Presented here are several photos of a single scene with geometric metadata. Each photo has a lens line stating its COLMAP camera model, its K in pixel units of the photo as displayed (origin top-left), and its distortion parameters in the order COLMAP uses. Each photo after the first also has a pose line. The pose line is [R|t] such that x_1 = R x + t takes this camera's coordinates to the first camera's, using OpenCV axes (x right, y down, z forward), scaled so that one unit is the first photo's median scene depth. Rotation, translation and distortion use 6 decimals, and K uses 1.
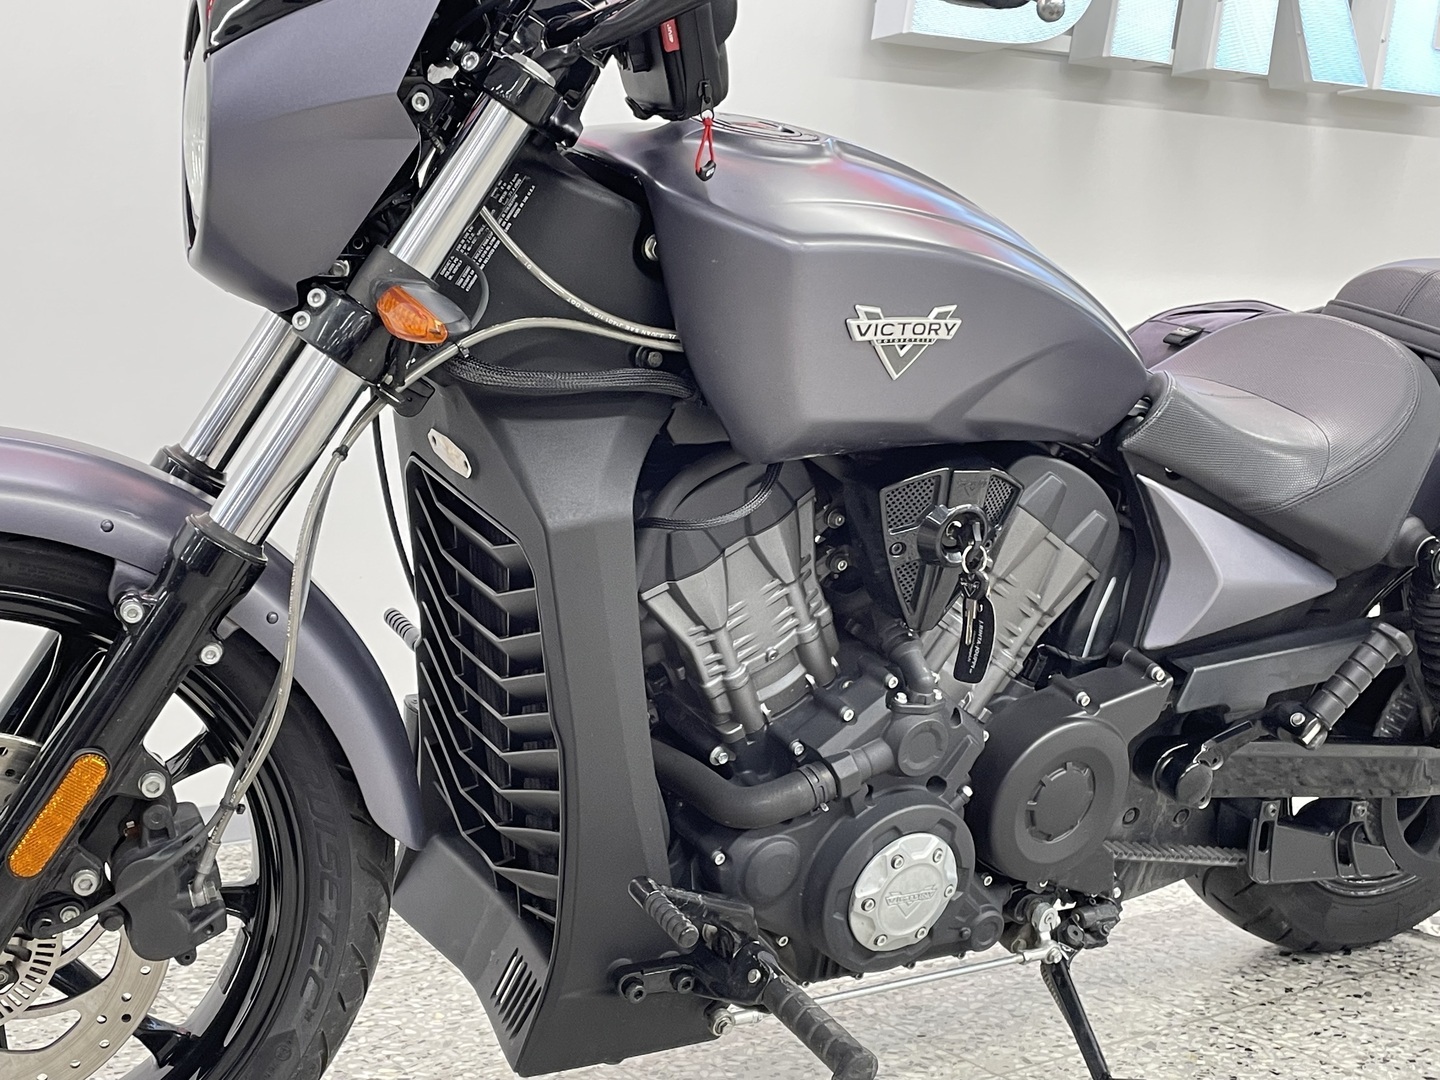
lens RADIAL K [[1881.6, 0, 714.4], [0, 1881.6, 556.2], [0, 0, 1]] dist [0.068804, 0.000000]
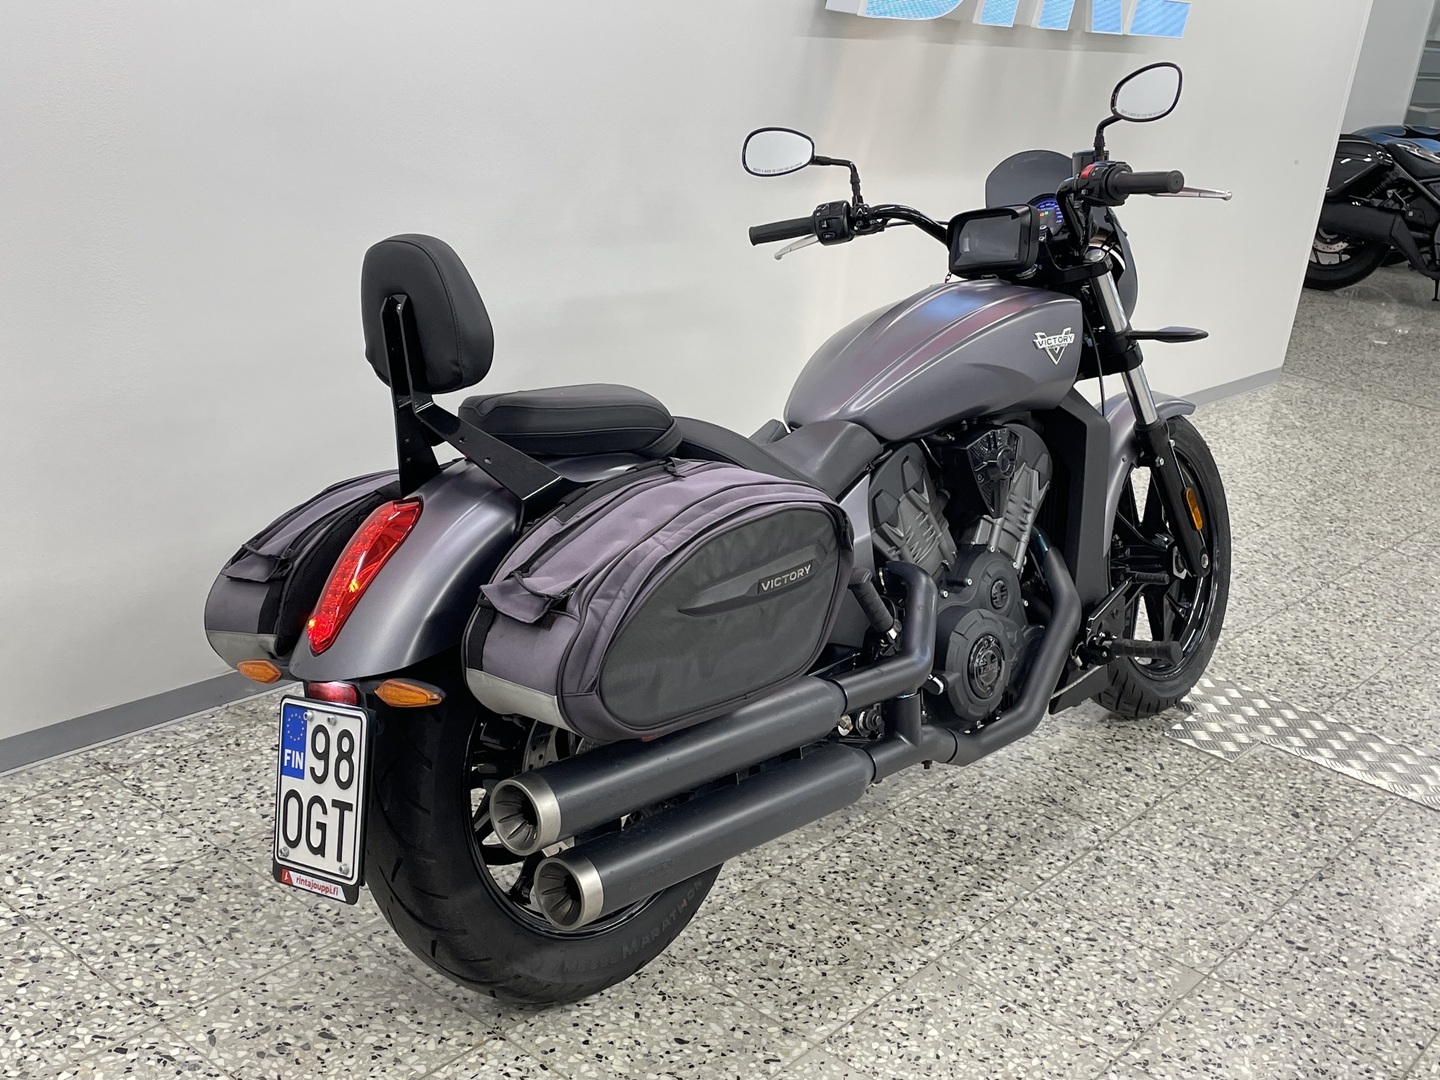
lens RADIAL K [[1706.1, 0, 749.7], [0, 1706.1, 553.4], [0, 0, 1]] dist [0.052164, 0.000000]
pose [[0.947458, 0.012837, 0.319623, -0.644116], [-0.097952, 0.962839, 0.251688, -0.411858], [-0.304514, -0.269771, 0.913507, -0.235365]]
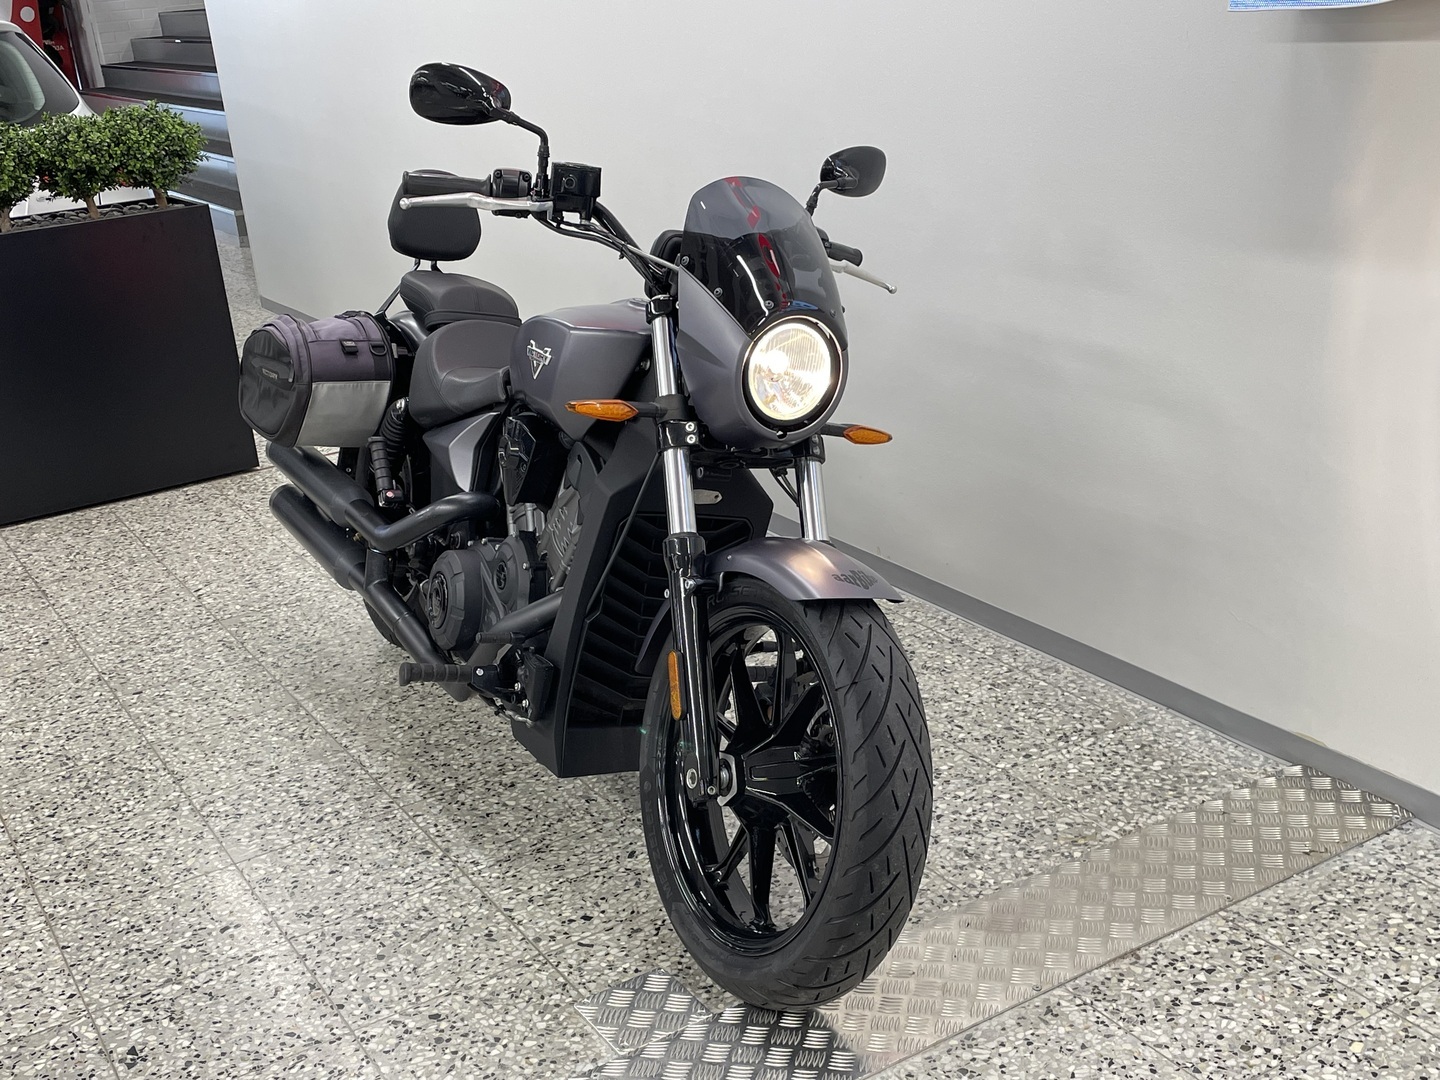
lens RADIAL K [[1706.1, 0, 724.7], [0, 1706.1, 560.0], [0, 0, 1]] dist [0.052164, 0.000000]
pose [[-0.060552, 0.344844, -0.936705, 1.838293], [-0.011577, 0.938121, 0.346114, -0.608514], [0.998098, 0.031802, -0.052813, 1.596710]]
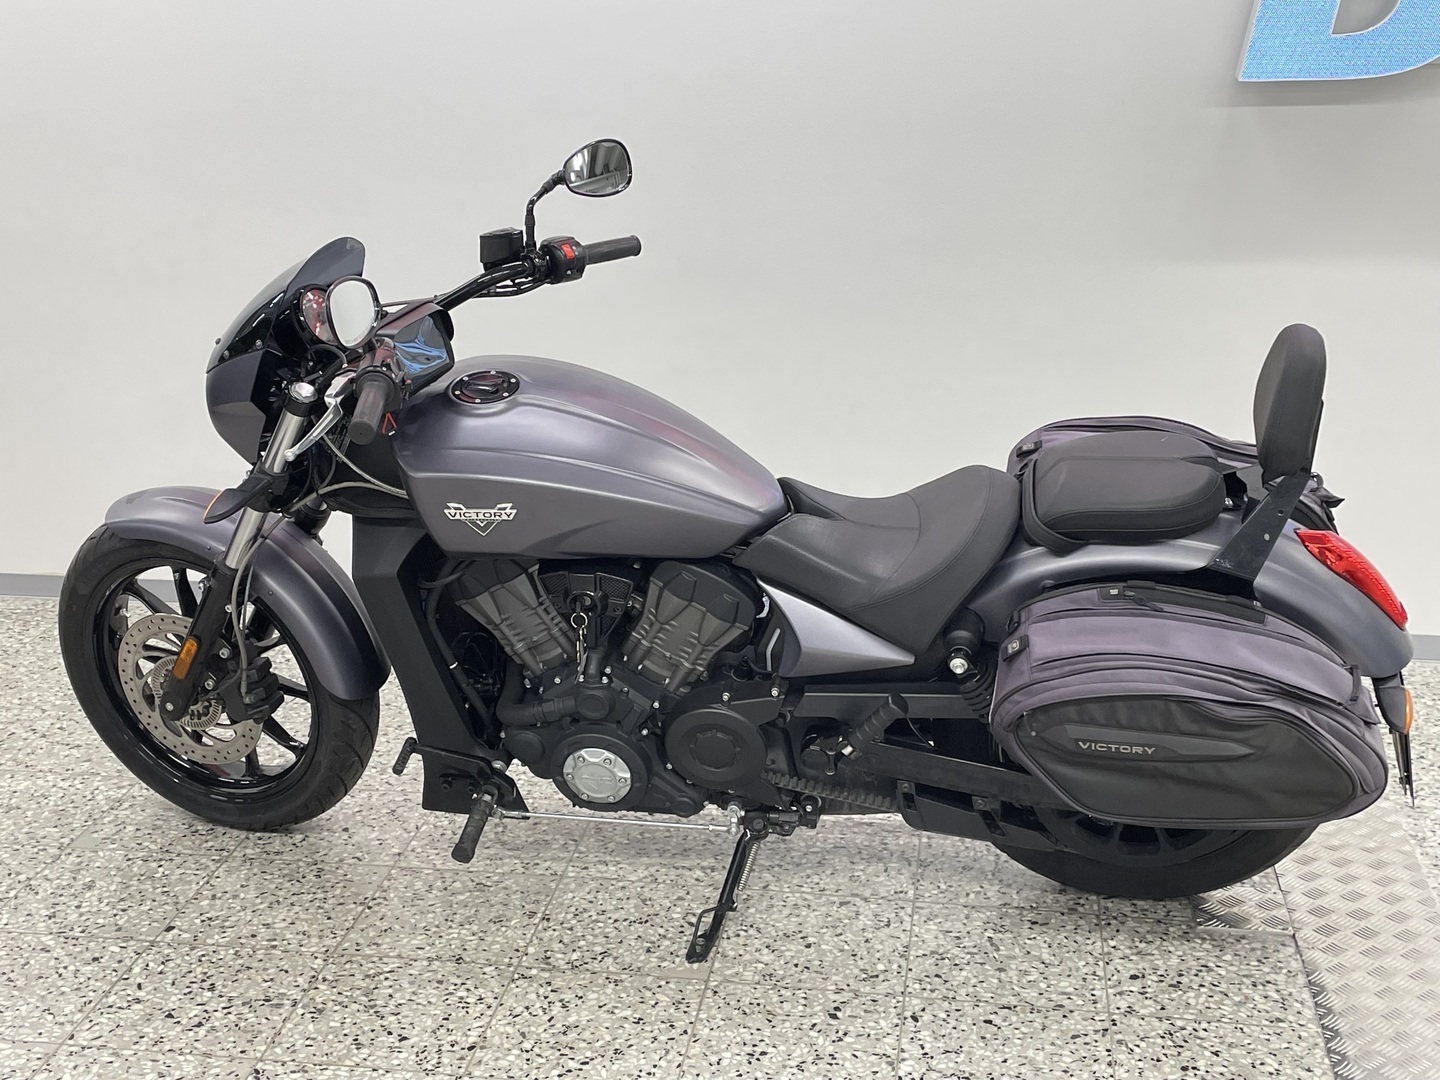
lens RADIAL K [[1881.6, 0, 694.1], [0, 1881.6, 527.5], [0, 0, 1]] dist [0.068804, 0.000000]
pose [[0.720420, 0.187363, -0.667750, 1.378899], [-0.054652, 0.975159, 0.214656, -0.471199], [0.691382, -0.118148, 0.712764, -0.239532]]
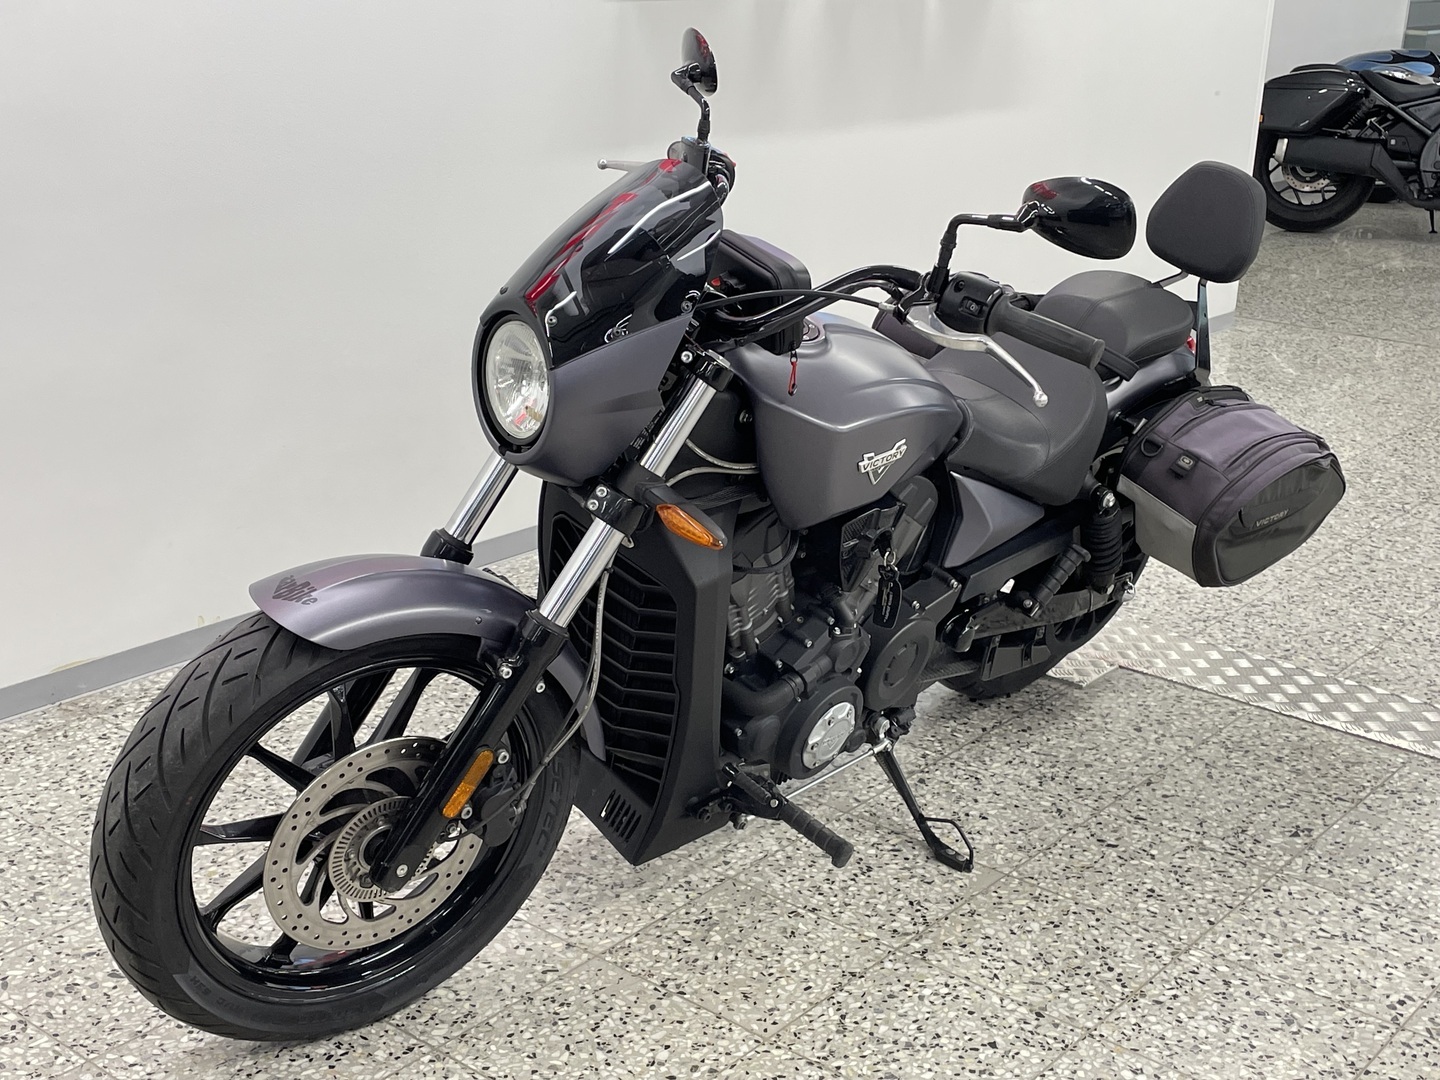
lens RADIAL K [[1881.6, 0, 721.3], [0, 1881.6, 541.3], [0, 0, 1]] dist [0.068804, 0.000000]
pose [[0.958531, -0.058324, 0.278955, -0.460295], [-0.005720, 0.974700, 0.223443, -0.374285], [-0.284930, -0.215773, 0.933947, -0.527905]]
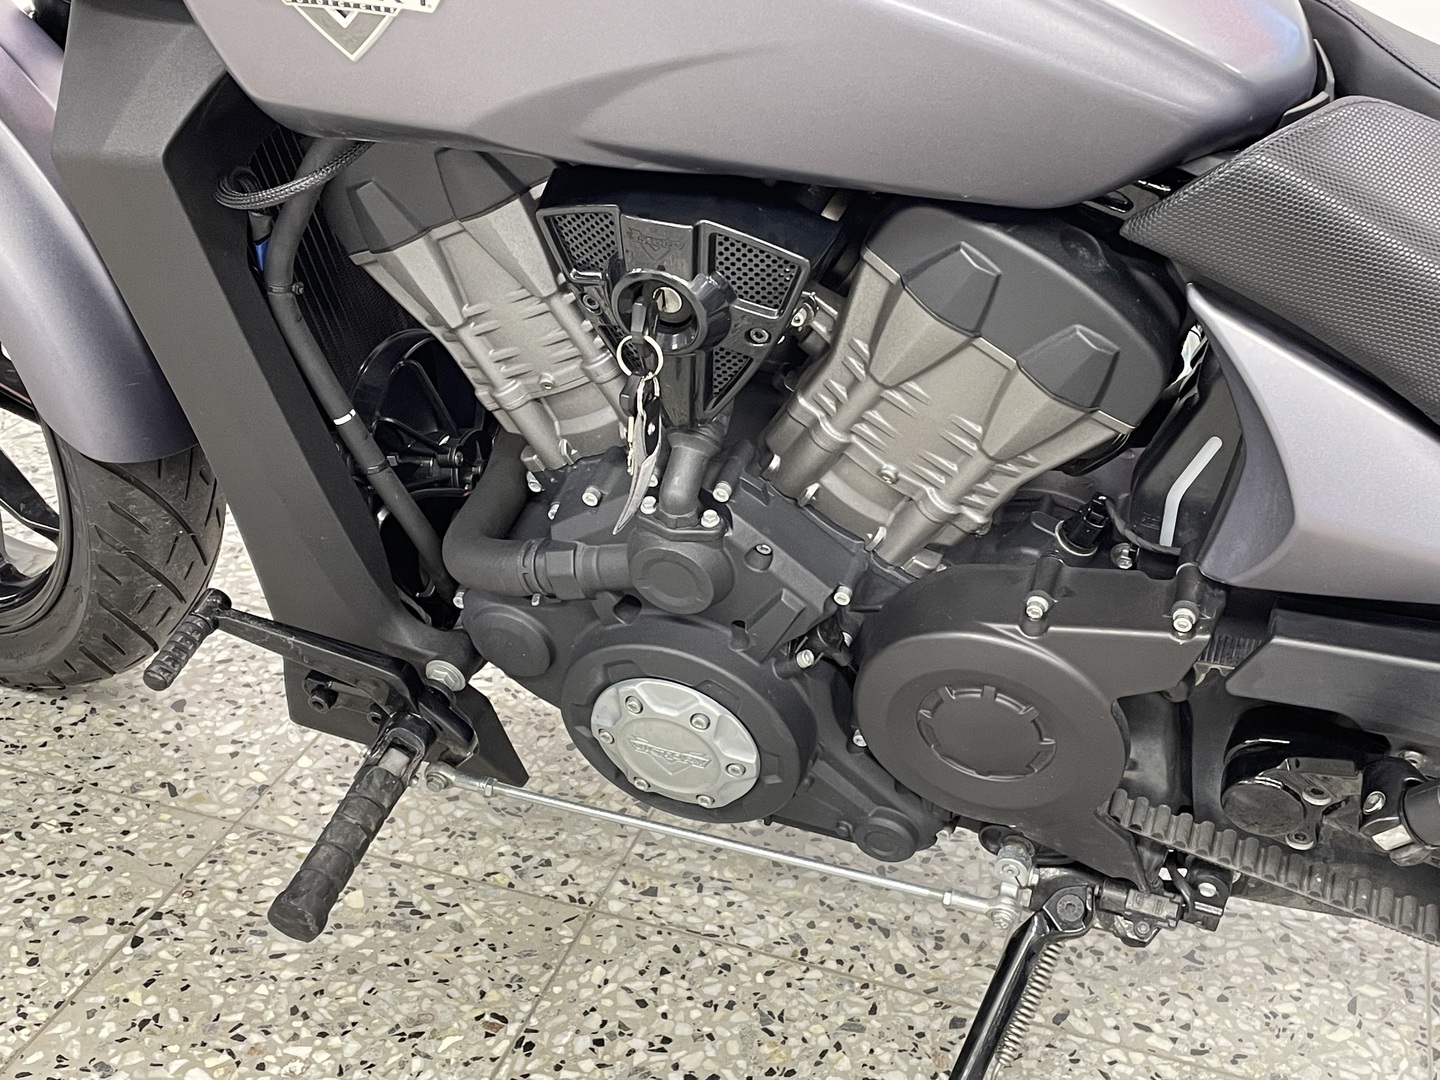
lens RADIAL K [[1881.6, 0, 725.8], [0, 1881.6, 551.8], [0, 0, 1]] dist [0.068804, 0.000000]
pose [[0.611656, 0.400564, -0.682221, 0.583754], [-0.128898, 0.901280, 0.413618, -0.194729], [0.780553, -0.165055, 0.602905, 0.589584]]
